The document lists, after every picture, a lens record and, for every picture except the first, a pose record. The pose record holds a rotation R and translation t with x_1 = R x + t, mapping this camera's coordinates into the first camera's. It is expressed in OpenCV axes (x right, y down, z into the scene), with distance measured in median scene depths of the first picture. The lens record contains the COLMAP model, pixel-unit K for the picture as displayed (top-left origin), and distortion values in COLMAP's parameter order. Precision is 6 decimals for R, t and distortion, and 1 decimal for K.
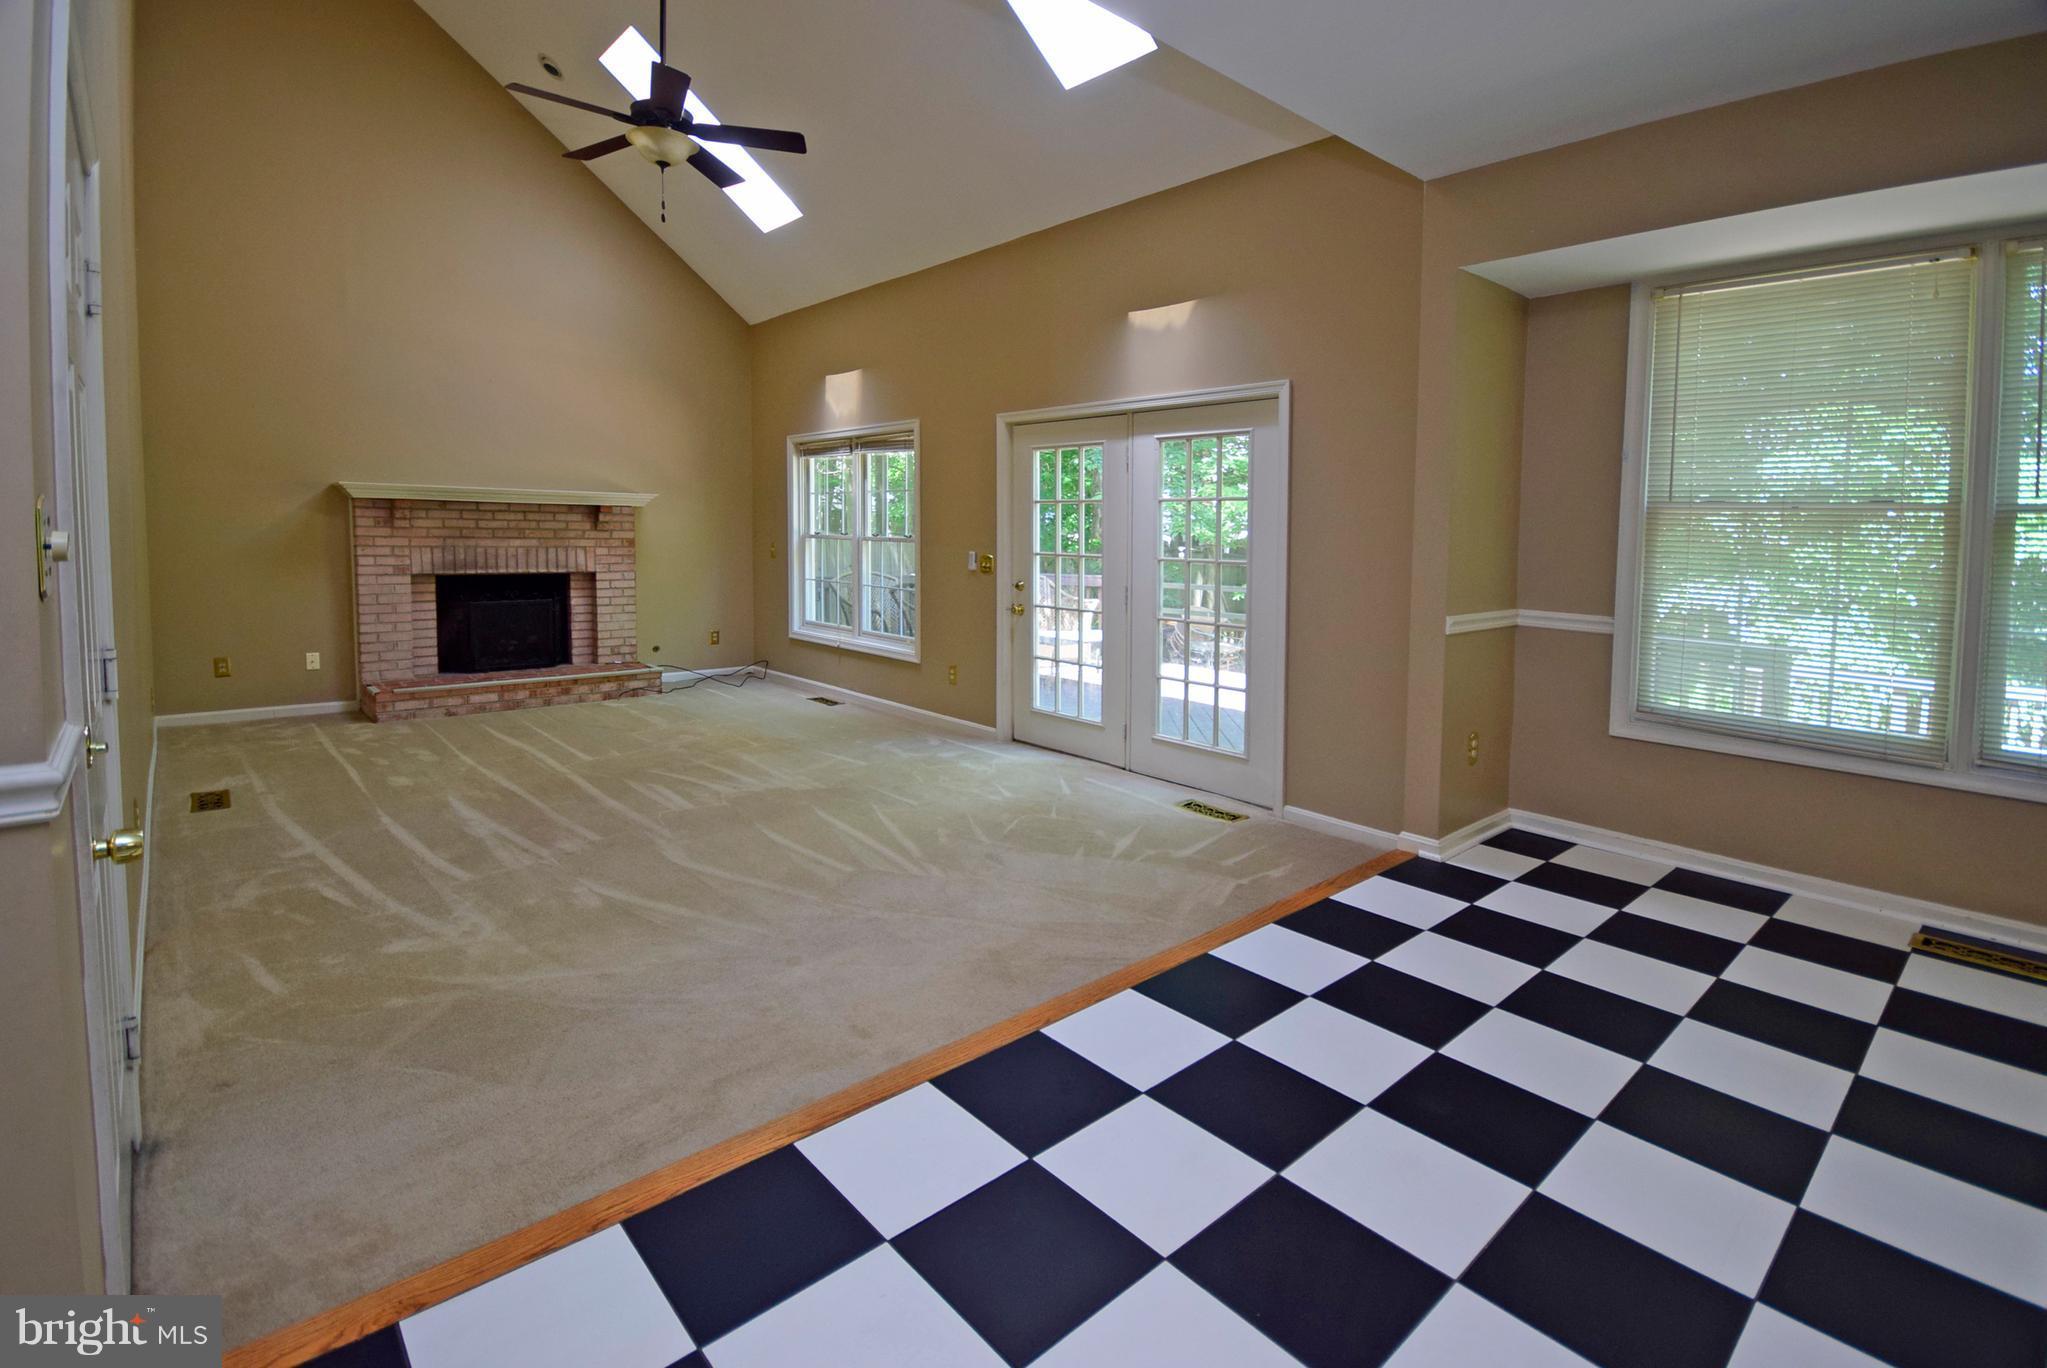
lens RADIAL K [[903.0, 0, 998.9], [0, 903.0, 581.1], [0, 0, 1]] dist [0.005010, -0.009897]
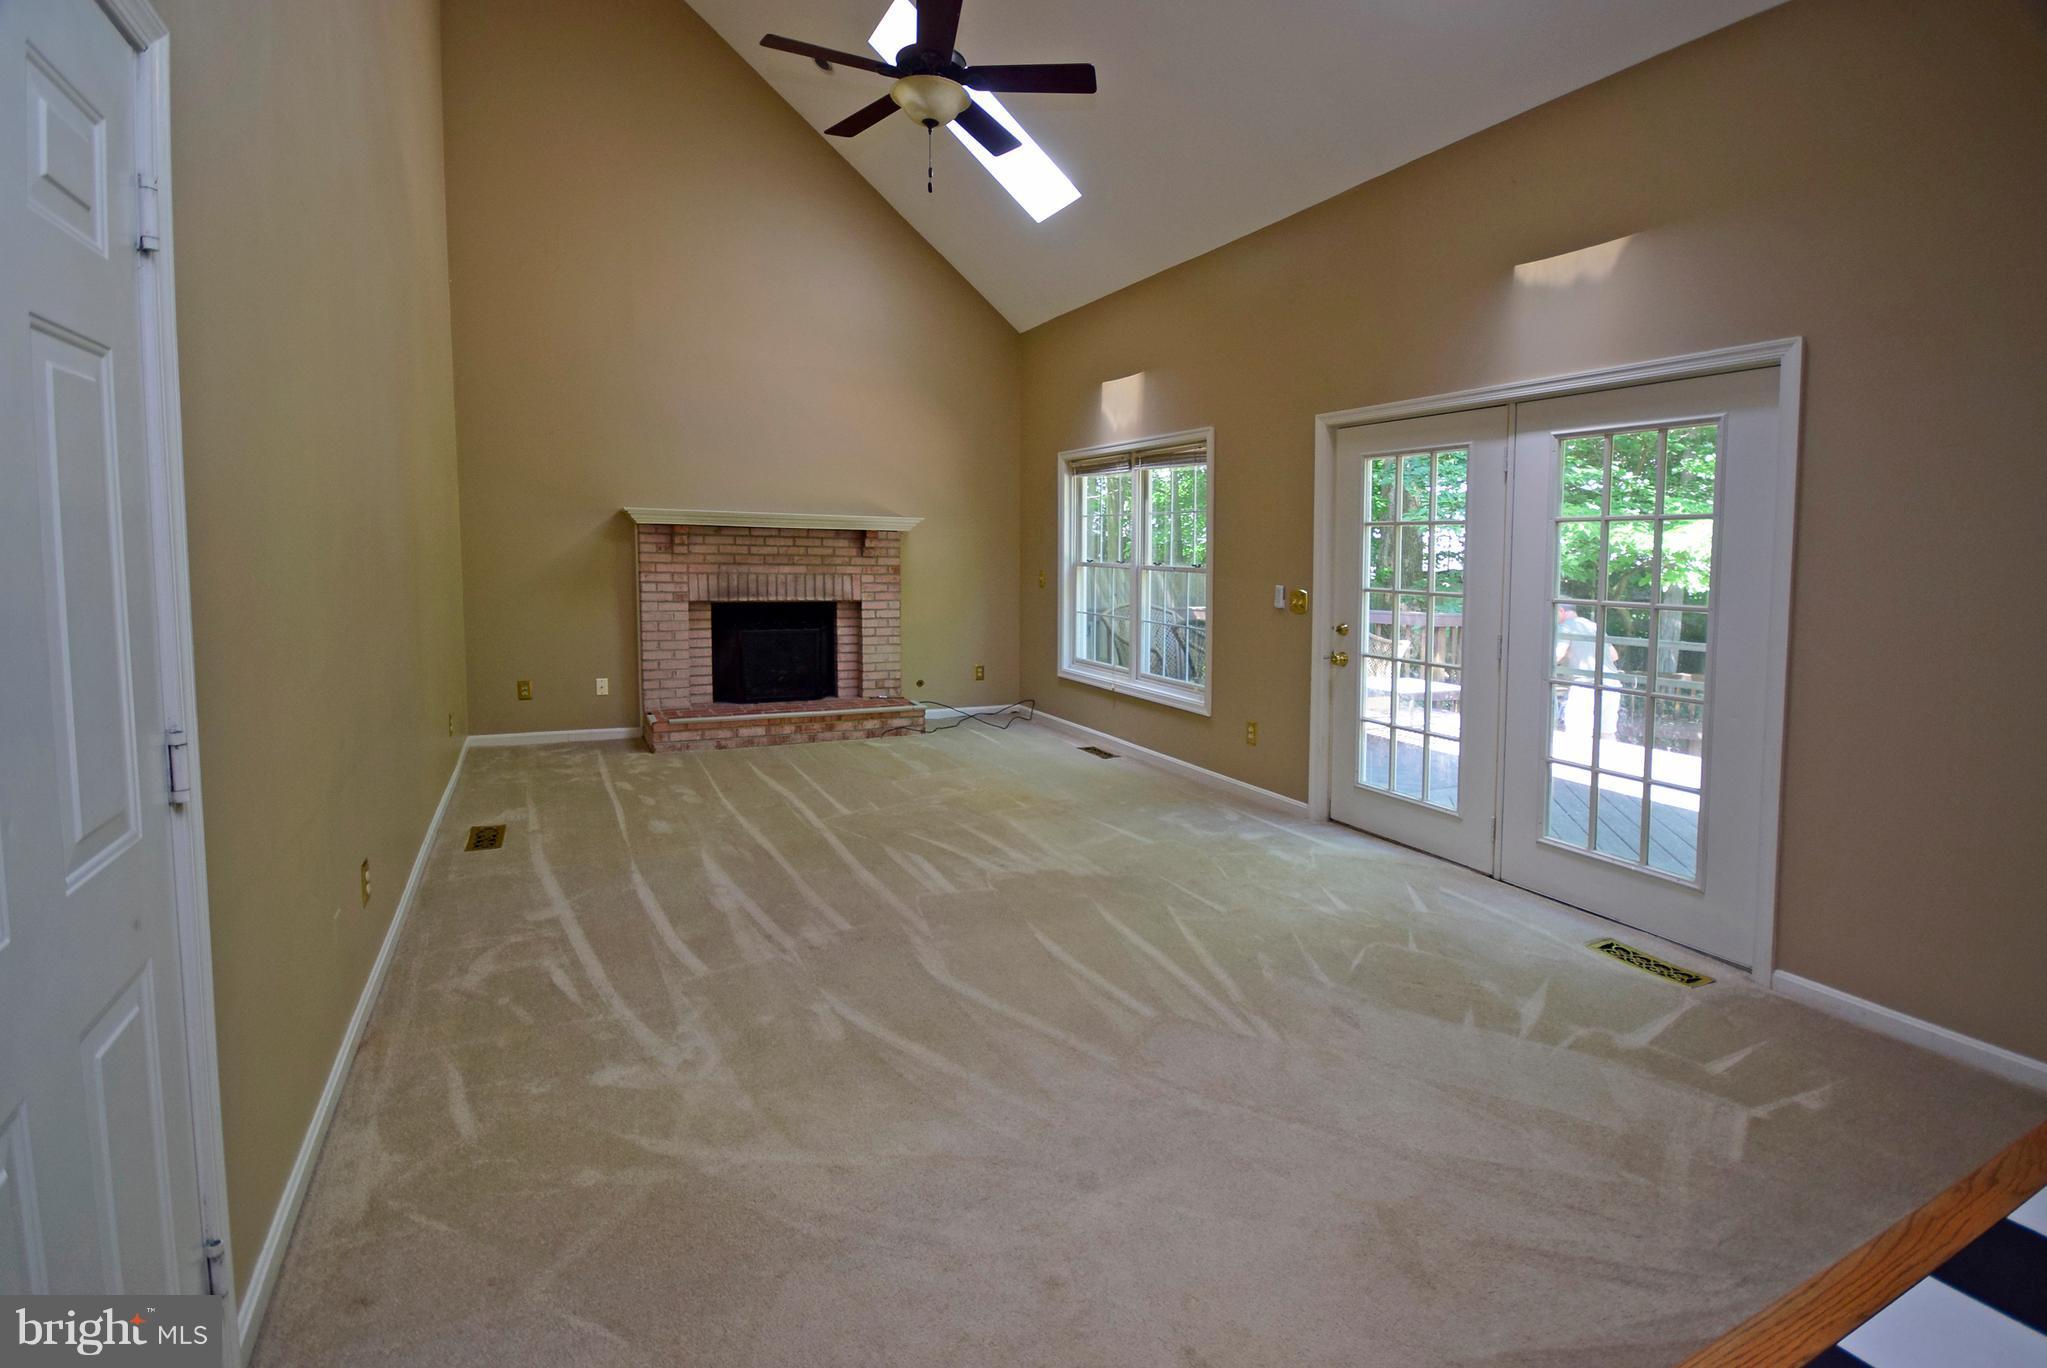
lens RADIAL K [[903.0, 0, 1013.7], [0, 903.0, 687.1], [0, 0, 1]] dist [0.005010, -0.009897]
pose [[0.964856, 0.040621, -0.259622, -0.054980], [-0.017536, 0.995731, 0.090624, -0.012338], [0.262195, -0.082887, 0.961449, 0.162033]]
